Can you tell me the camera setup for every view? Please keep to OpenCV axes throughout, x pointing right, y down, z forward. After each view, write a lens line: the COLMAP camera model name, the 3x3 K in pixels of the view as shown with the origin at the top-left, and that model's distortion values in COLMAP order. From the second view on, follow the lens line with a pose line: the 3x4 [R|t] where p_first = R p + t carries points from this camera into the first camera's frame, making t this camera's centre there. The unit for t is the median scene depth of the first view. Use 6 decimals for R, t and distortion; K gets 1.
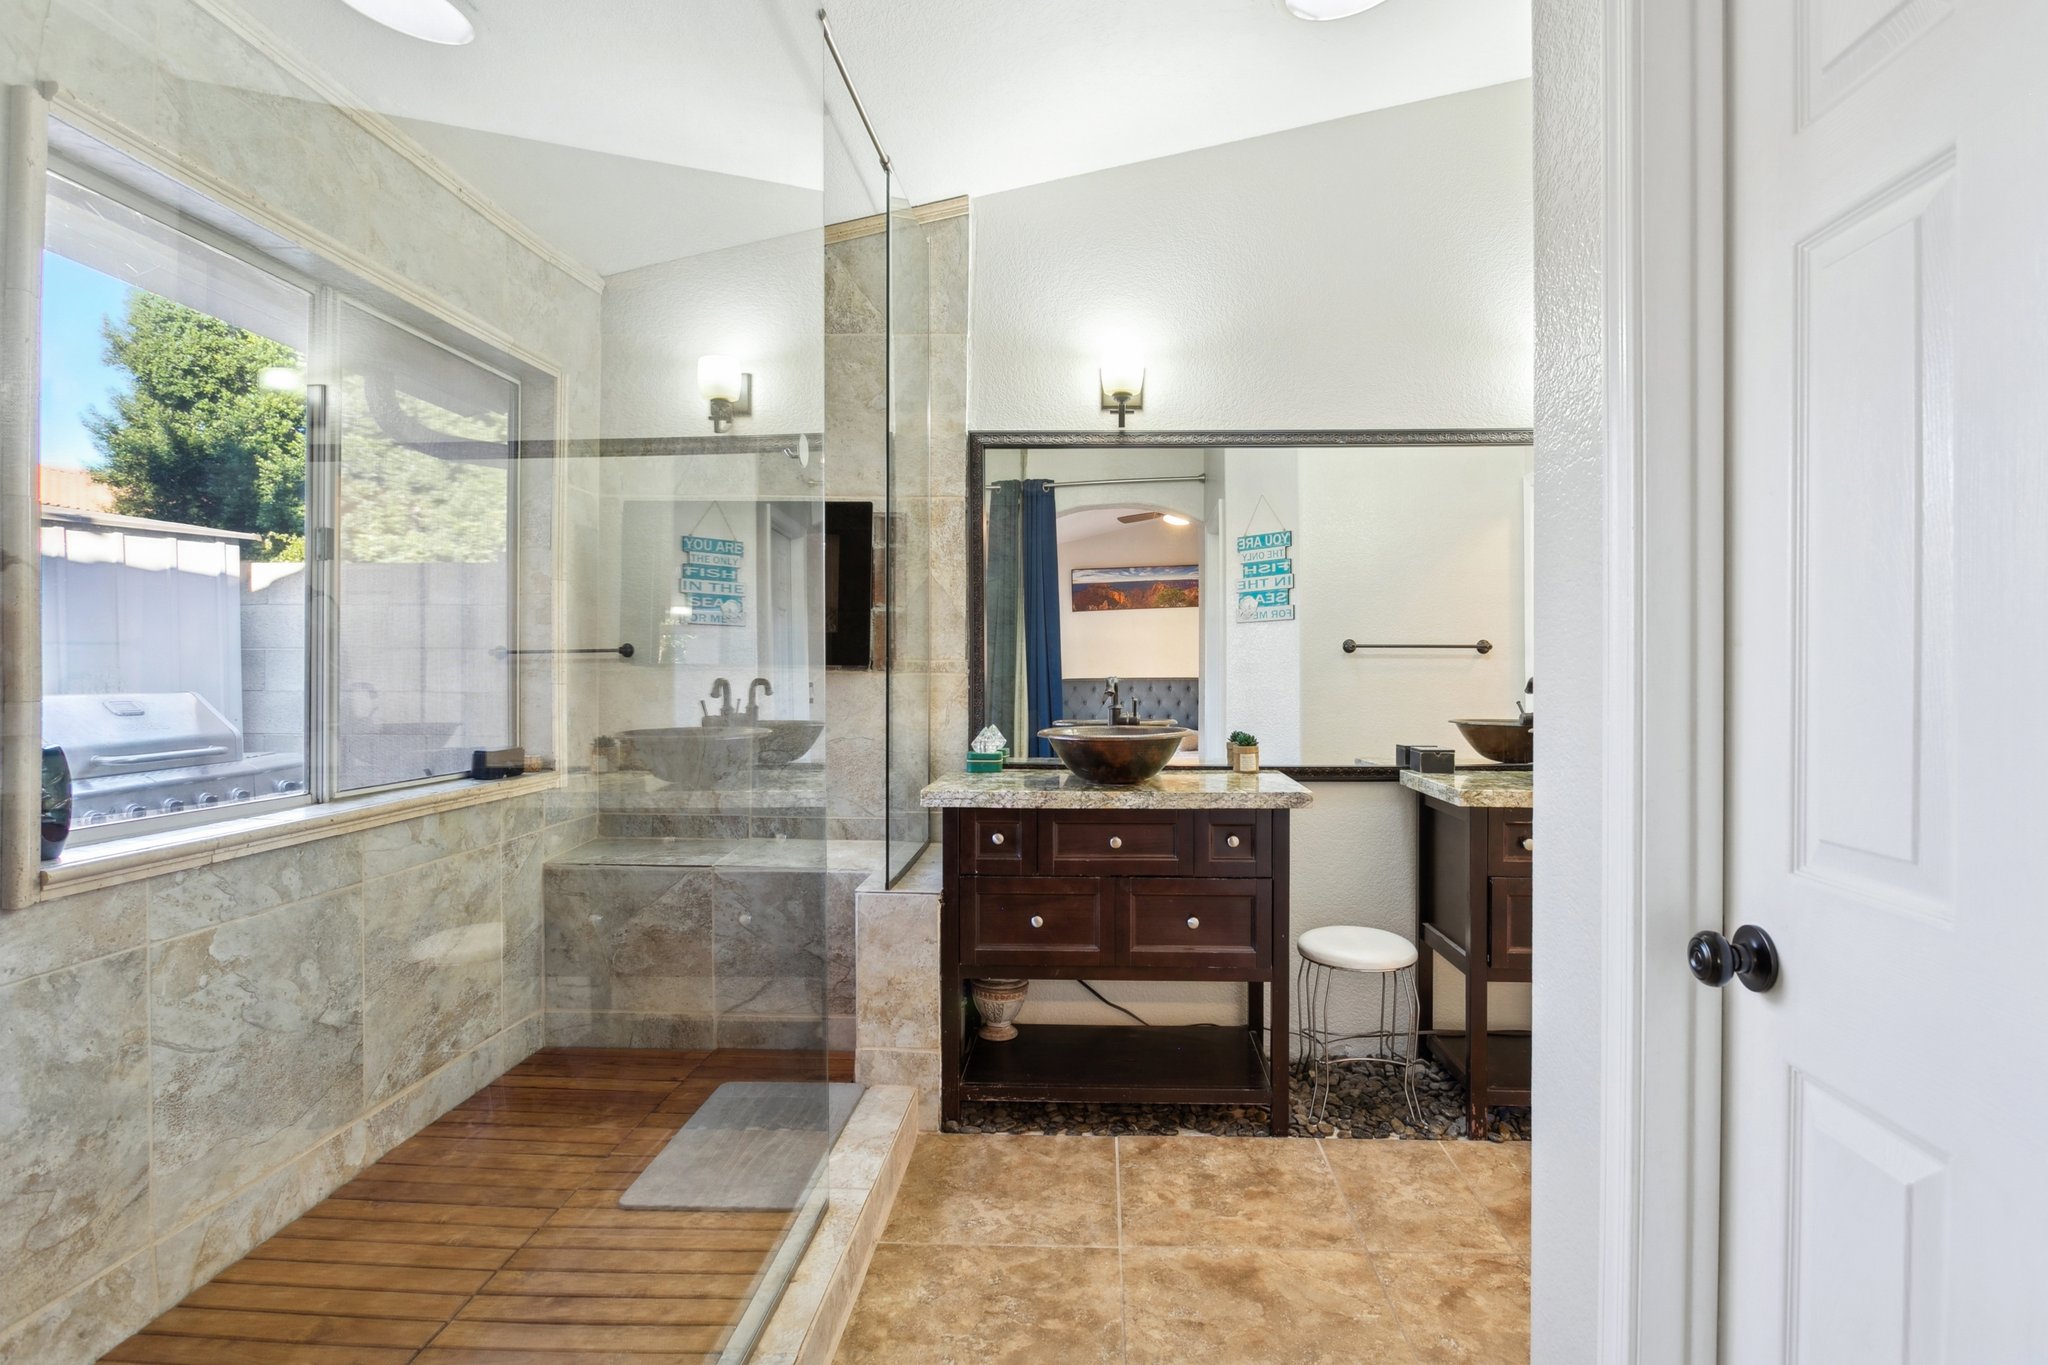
lens RADIAL K [[968.0, 0, 1030.7], [0, 968.0, 675.4], [0, 0, 1]] dist [0.000253, 0.000917]
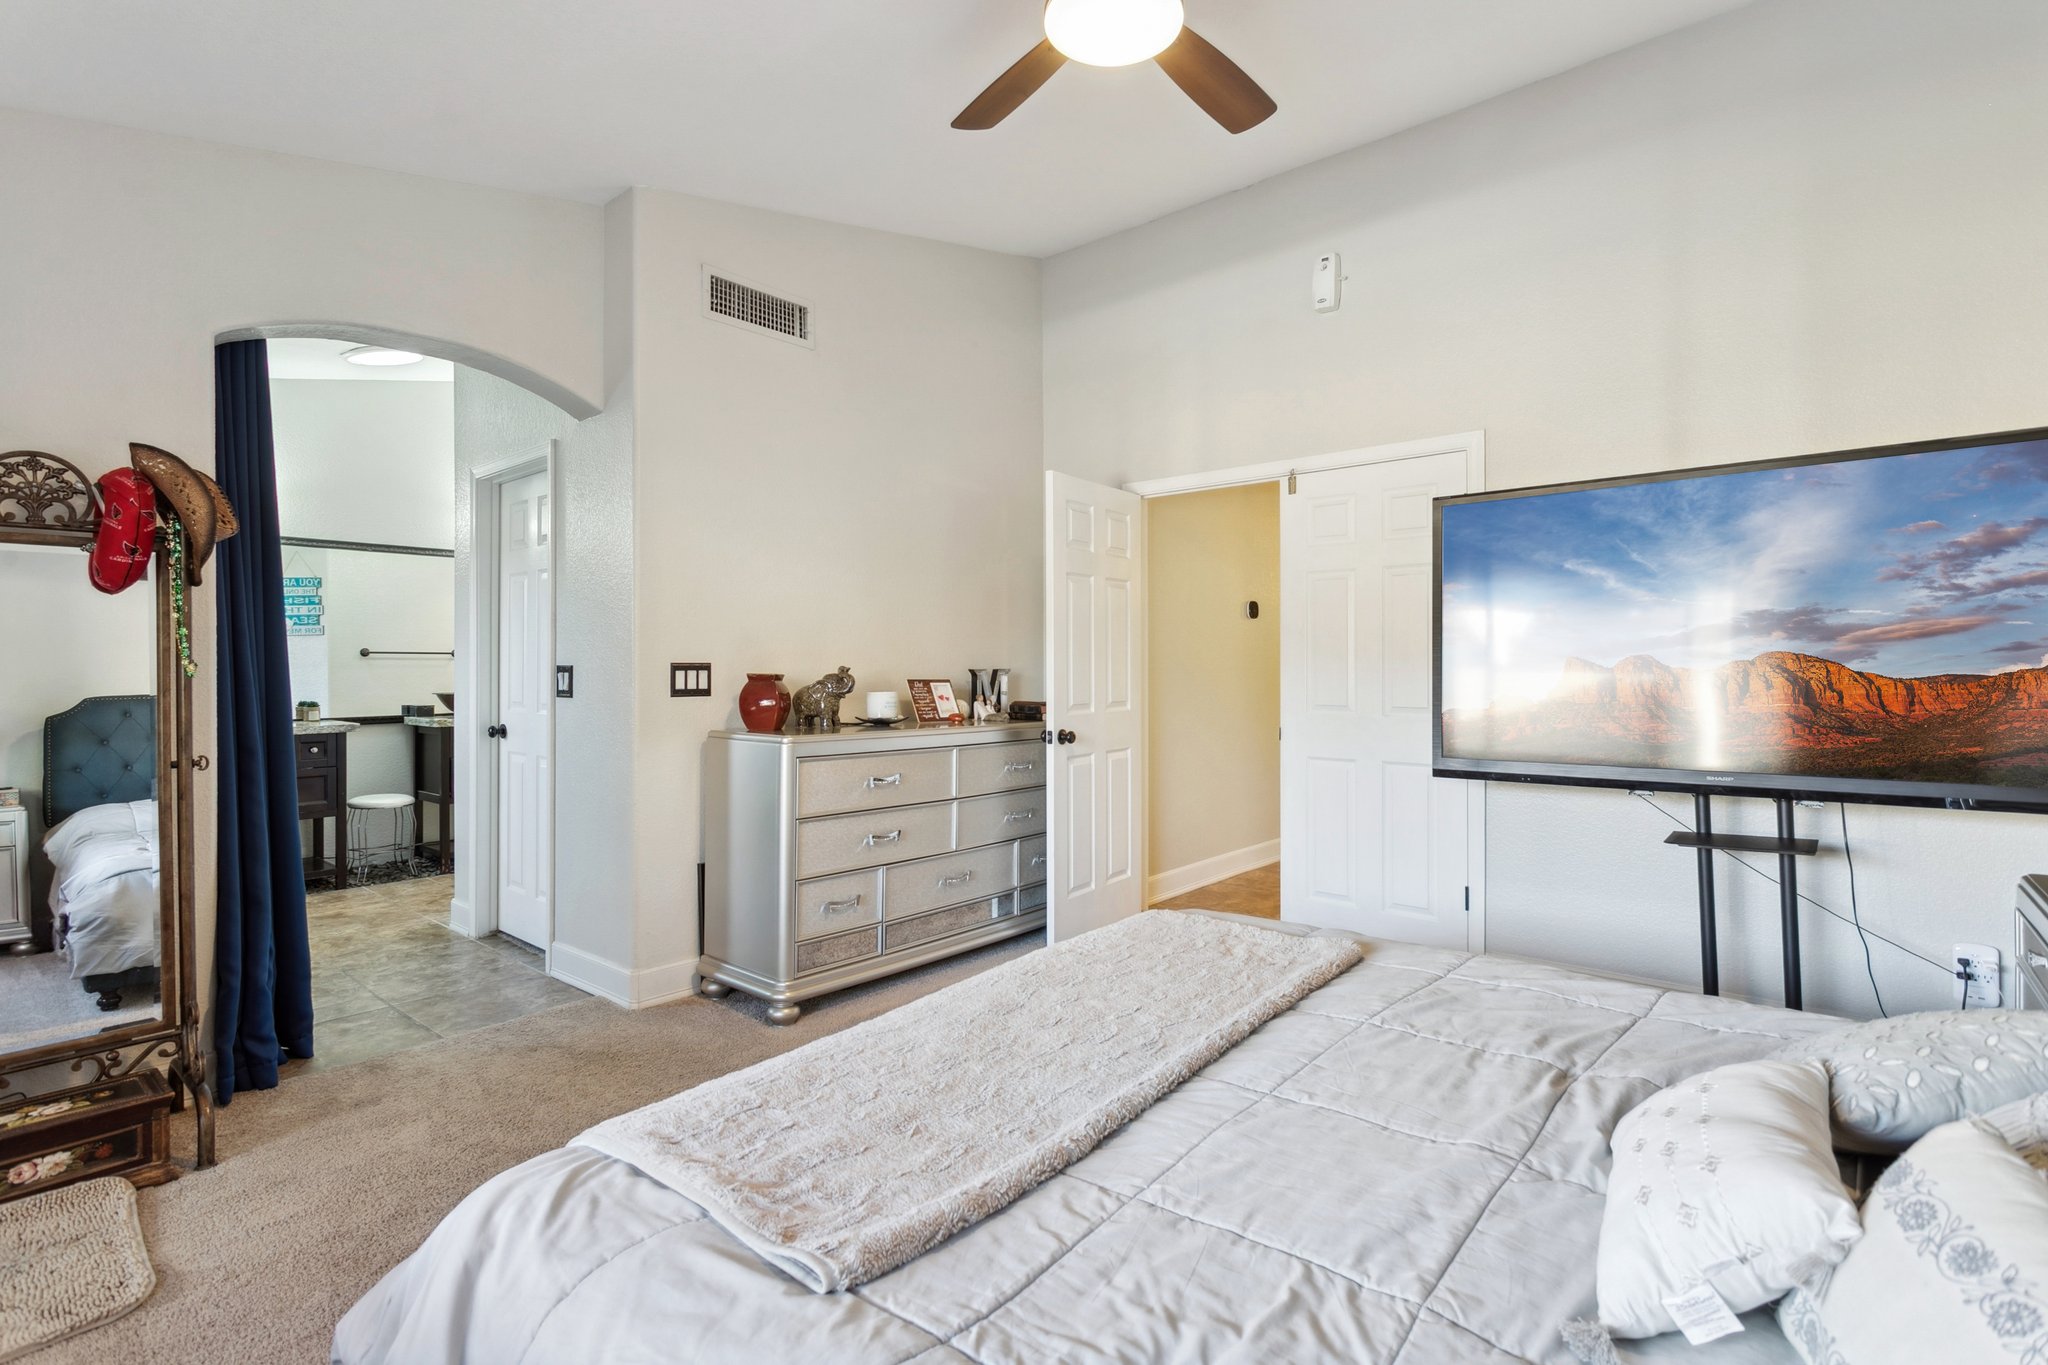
lens RADIAL K [[968.0, 0, 1030.7], [0, 968.0, 675.4], [0, 0, 1]] dist [0.000253, 0.000917]
pose [[0.579371, -0.001955, 0.815061, -0.513820], [0.007412, 0.999968, -0.002870, 0.028789], [-0.815030, 0.007704, 0.579367, -1.251818]]
